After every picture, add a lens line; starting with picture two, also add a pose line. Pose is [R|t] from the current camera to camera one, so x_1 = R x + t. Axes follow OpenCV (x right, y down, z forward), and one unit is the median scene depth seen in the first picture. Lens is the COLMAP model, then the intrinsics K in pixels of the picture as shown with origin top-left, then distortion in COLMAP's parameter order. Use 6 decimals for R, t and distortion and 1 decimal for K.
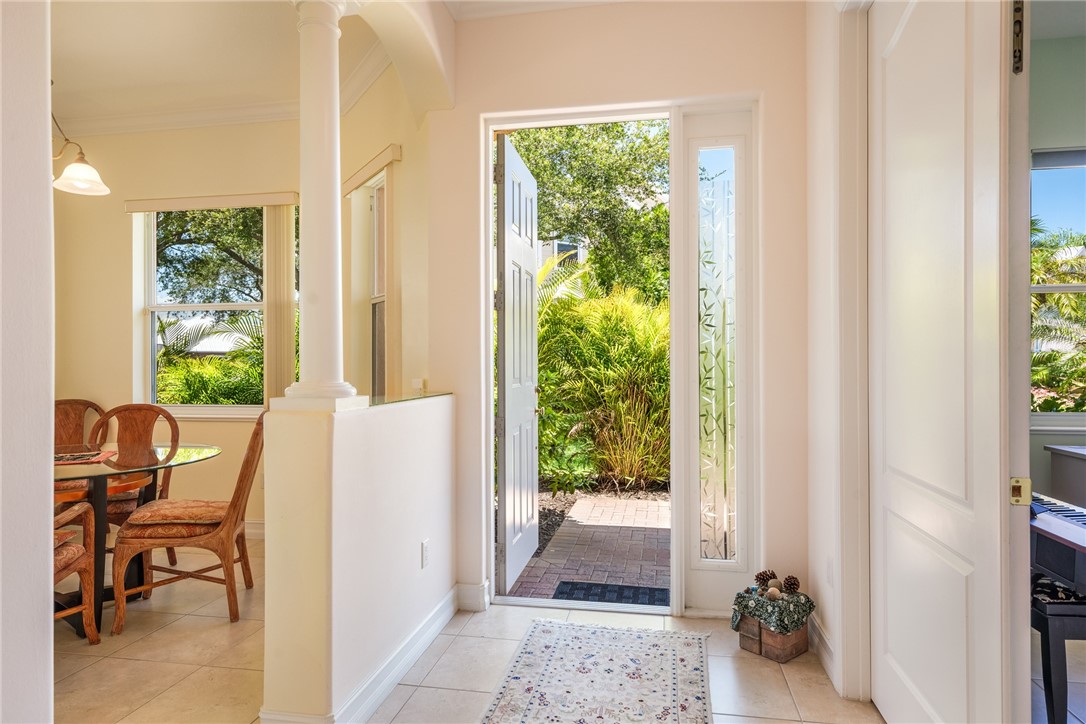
lens RADIAL K [[641.3, 0, 543.0], [0, 641.3, 362.0], [0, 0, 1]] dist [0.009528, 0.001436]
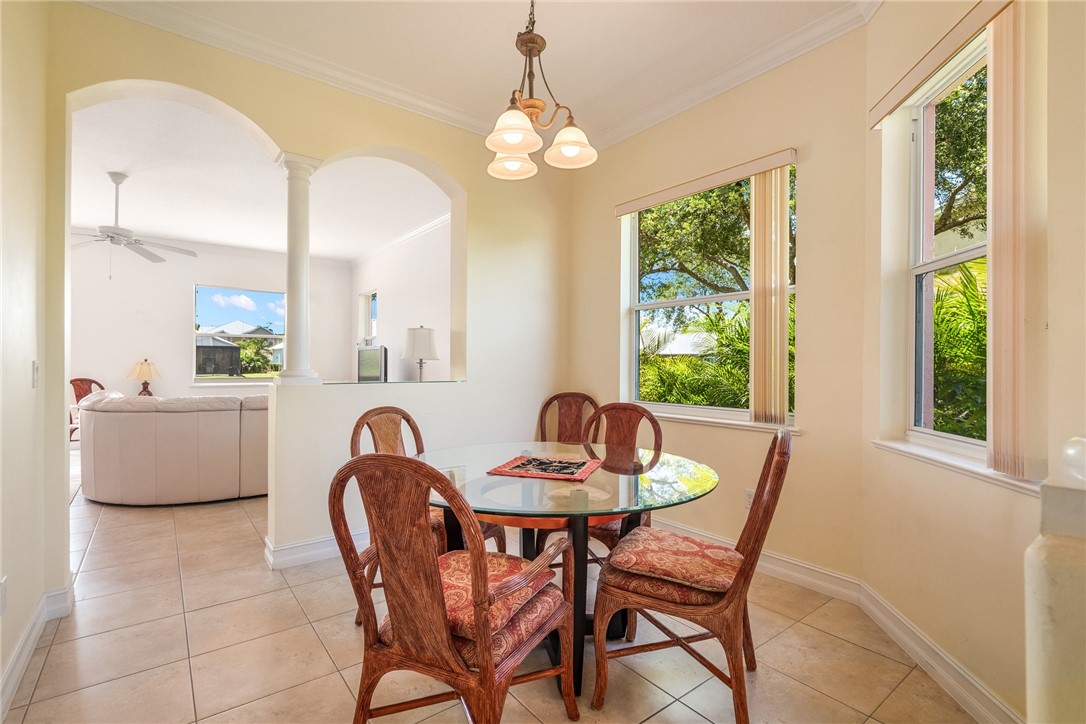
lens RADIAL K [[496.7, 0, 543.0], [0, 496.7, 362.0], [0, 0, 1]] dist [-0.034042, 0.000320]
pose [[0.748714, 0.009134, -0.662830, -0.229362], [-0.007896, 0.999957, 0.004860, 0.001905], [0.662846, 0.001595, 0.748754, 0.365831]]
